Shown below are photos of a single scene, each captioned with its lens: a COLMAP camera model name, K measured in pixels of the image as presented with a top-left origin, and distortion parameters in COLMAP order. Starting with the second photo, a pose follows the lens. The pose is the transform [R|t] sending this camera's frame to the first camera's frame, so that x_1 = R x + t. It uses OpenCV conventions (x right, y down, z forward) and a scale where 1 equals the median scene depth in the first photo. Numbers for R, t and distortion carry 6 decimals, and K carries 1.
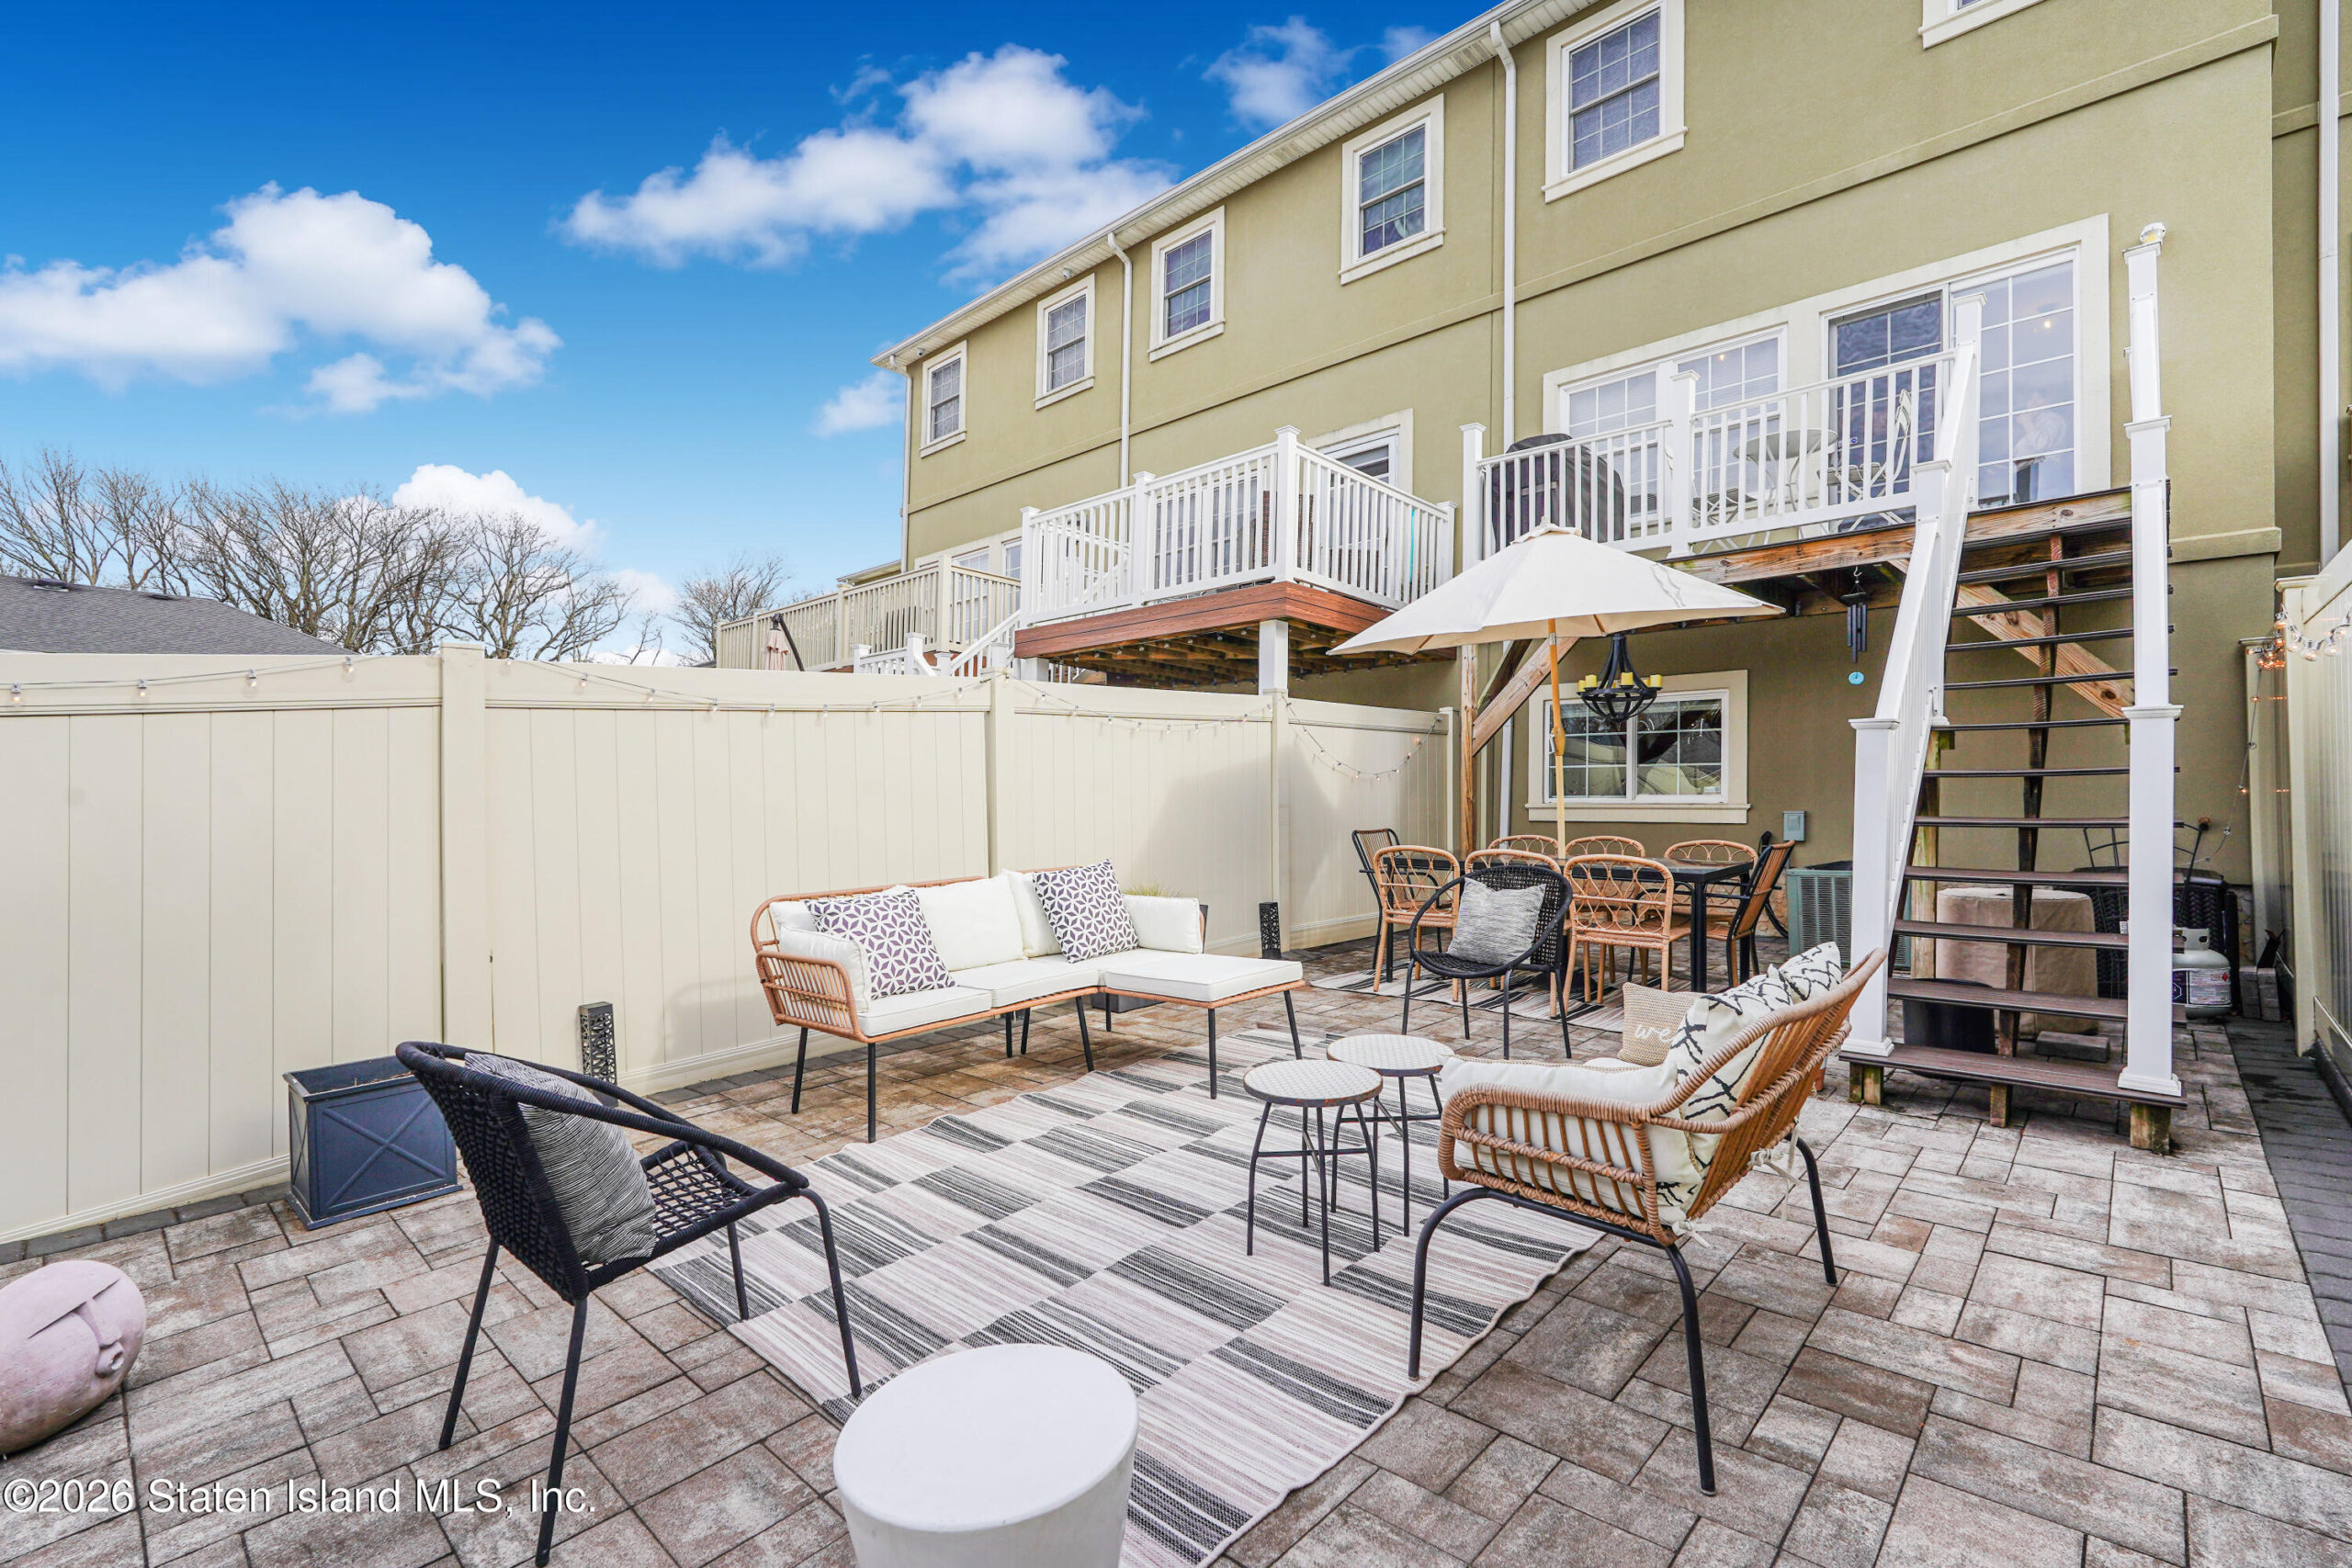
lens RADIAL K [[1055.3, 0, 1175.1], [0, 1055.3, 790.9], [0, 0, 1]] dist [-0.015444, 0.009421]
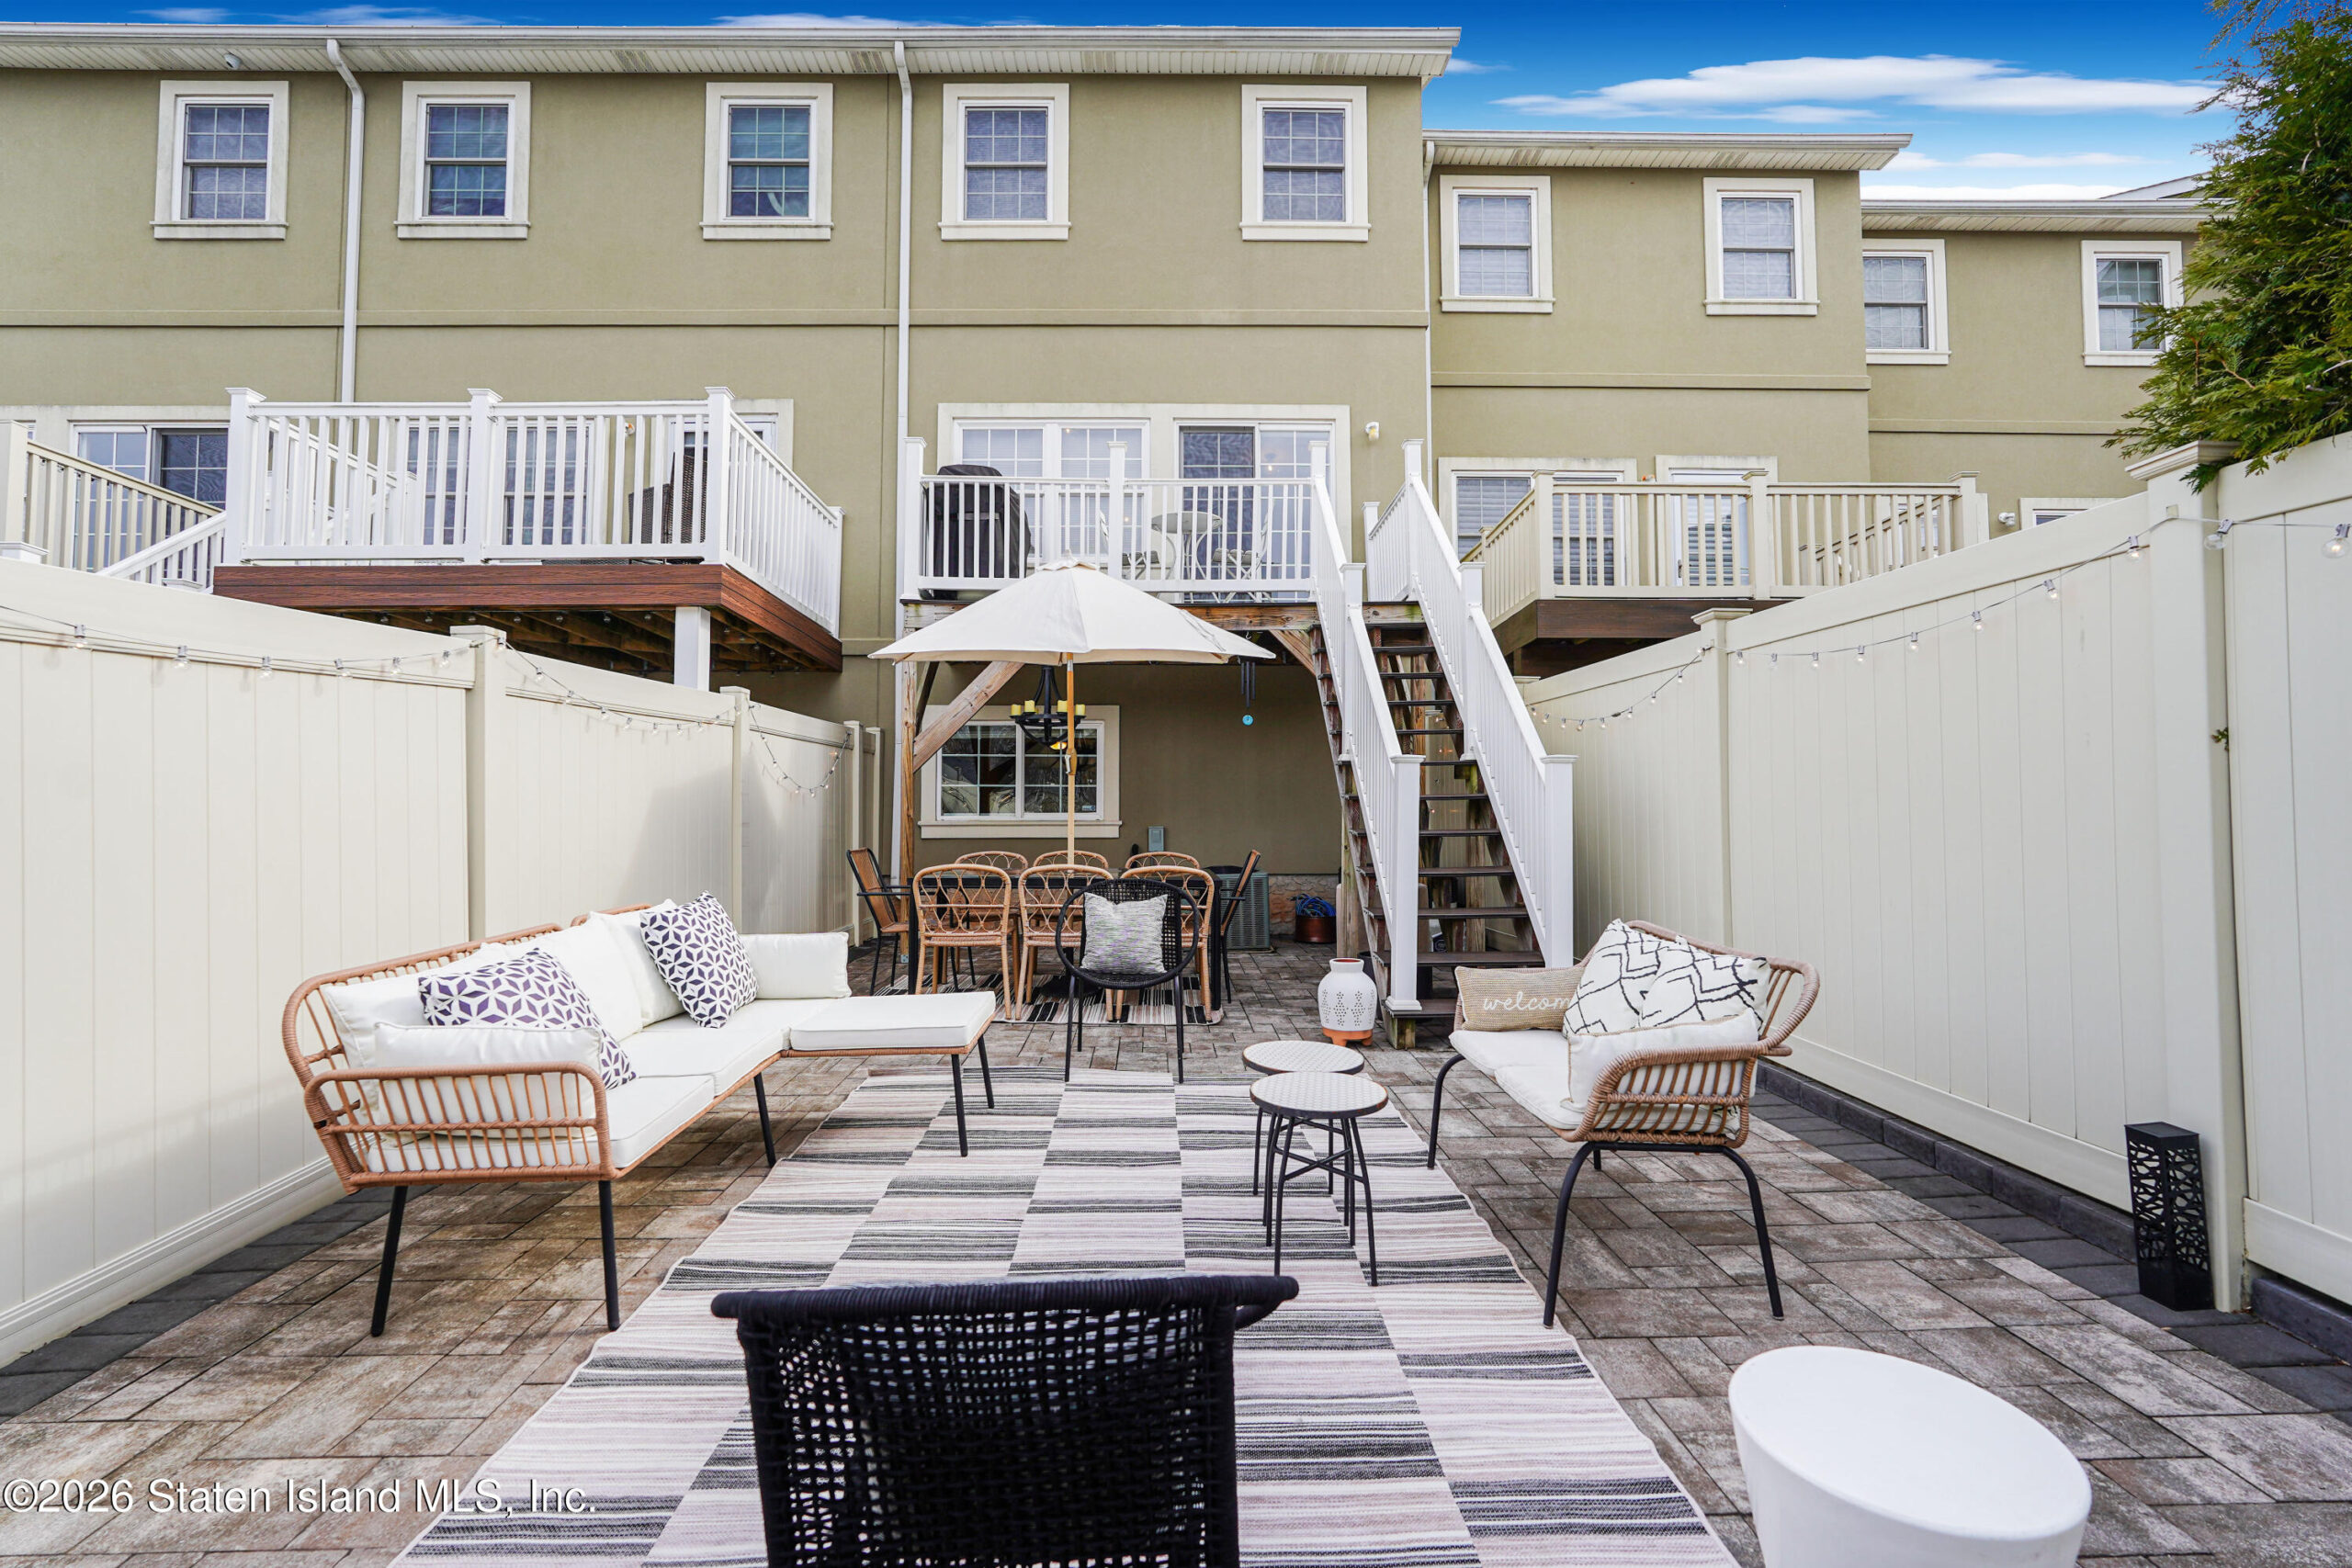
lens RADIAL K [[1055.3, 0, 1175.1], [0, 1055.3, 790.9], [0, 0, 1]] dist [-0.015444, 0.009421]
pose [[0.717708, 0.018101, 0.696109, -0.218589], [-0.005372, 0.999776, -0.020458, 0.002510], [-0.696323, 0.010943, 0.717645, 0.118902]]
